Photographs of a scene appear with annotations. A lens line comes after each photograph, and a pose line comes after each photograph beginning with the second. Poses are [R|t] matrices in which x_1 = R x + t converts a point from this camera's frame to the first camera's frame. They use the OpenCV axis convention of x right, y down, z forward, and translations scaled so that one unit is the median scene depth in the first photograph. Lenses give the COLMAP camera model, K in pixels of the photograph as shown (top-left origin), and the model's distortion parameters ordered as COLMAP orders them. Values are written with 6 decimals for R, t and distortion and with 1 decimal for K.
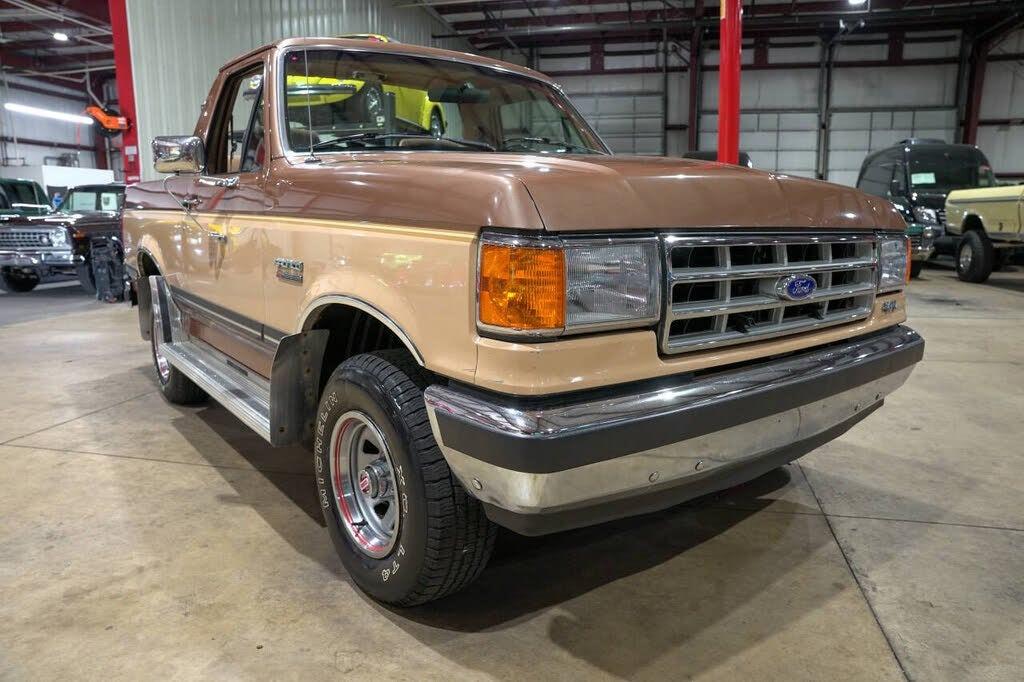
lens RADIAL K [[698.8, 0, 514.5], [0, 698.8, 344.7], [0, 0, 1]] dist [-0.141425, 0.110939]
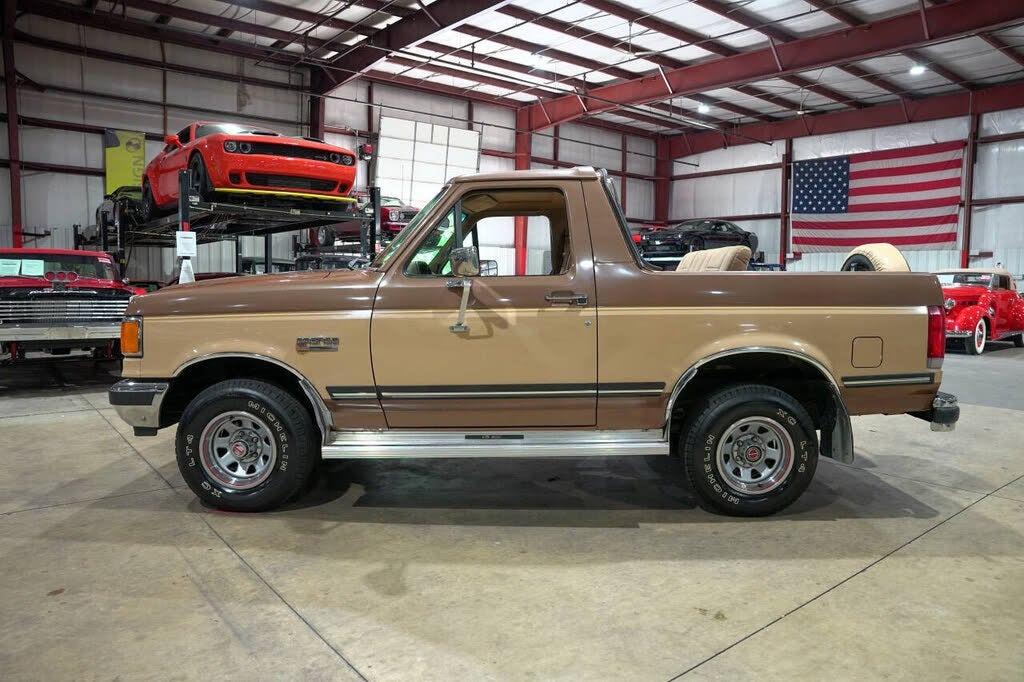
lens RADIAL K [[698.8, 0, 514.5], [0, 698.8, 344.7], [0, 0, 1]] dist [-0.141425, 0.110939]
pose [[-0.625627, 0.070779, -0.776905, 1.143152], [-0.149724, 0.966468, 0.208619, -0.519790], [0.765620, 0.246839, -0.594052, 2.427228]]
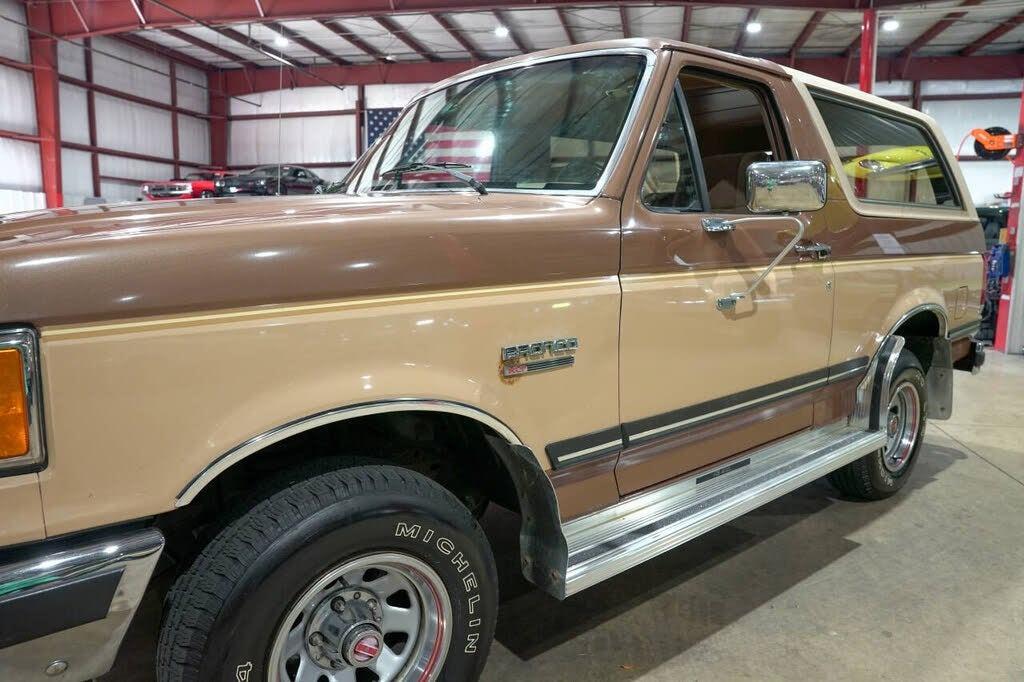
lens RADIAL K [[698.8, 0, 514.5], [0, 698.8, 344.7], [0, 0, 1]] dist [-0.141425, 0.110939]
pose [[0.013152, 0.158296, -0.987304, 0.924573], [-0.191721, 0.969469, 0.152883, -0.276675], [0.981361, 0.187276, 0.043099, 1.268087]]
